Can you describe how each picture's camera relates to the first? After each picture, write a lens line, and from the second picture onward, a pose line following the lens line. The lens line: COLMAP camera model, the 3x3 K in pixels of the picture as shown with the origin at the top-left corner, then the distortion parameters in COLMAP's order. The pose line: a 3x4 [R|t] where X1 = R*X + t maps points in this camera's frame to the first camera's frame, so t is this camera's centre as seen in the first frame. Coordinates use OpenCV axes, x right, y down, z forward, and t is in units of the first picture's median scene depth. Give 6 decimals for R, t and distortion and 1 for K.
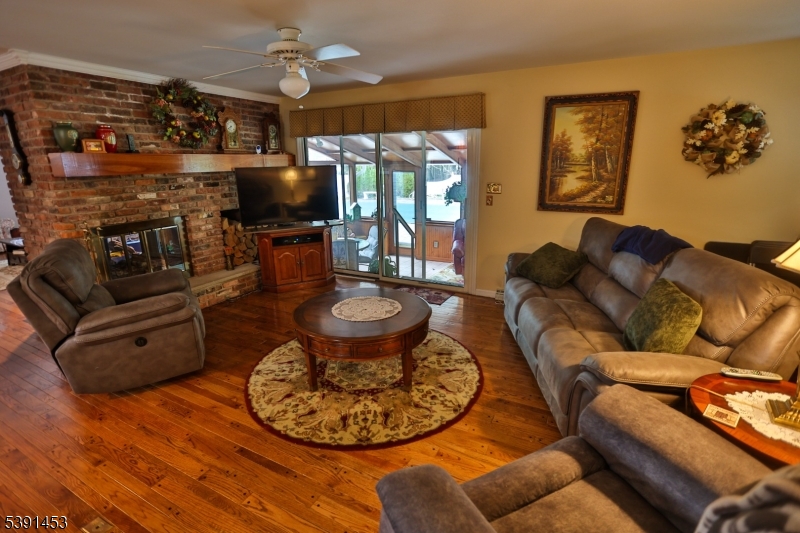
lens RADIAL K [[384.7, 0, 403.0], [0, 384.7, 267.7], [0, 0, 1]] dist [-0.046160, 0.015512]
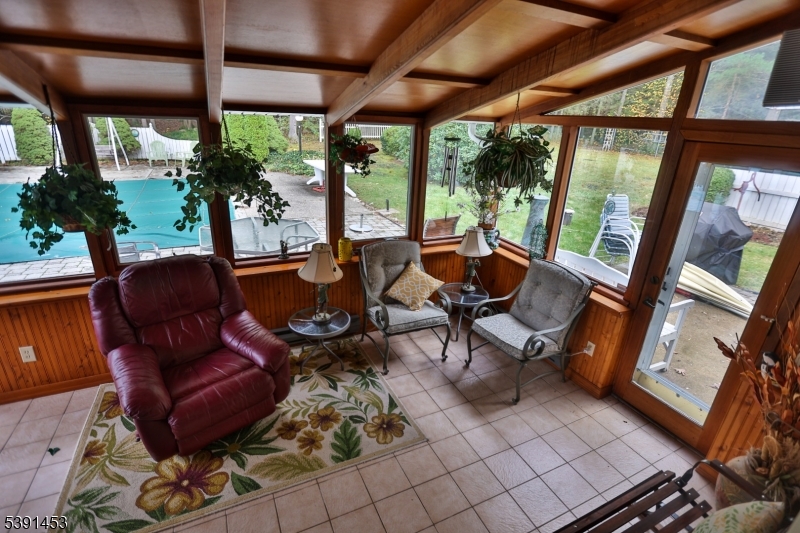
lens RADIAL K [[384.7, 0, 403.0], [0, 384.7, 267.7], [0, 0, 1]] dist [-0.046160, 0.015512]
pose [[0.596324, -0.245426, 0.764306, 0.118118], [0.166006, 0.969238, 0.181712, -0.324548], [-0.785392, 0.018521, 0.618722, 1.251945]]
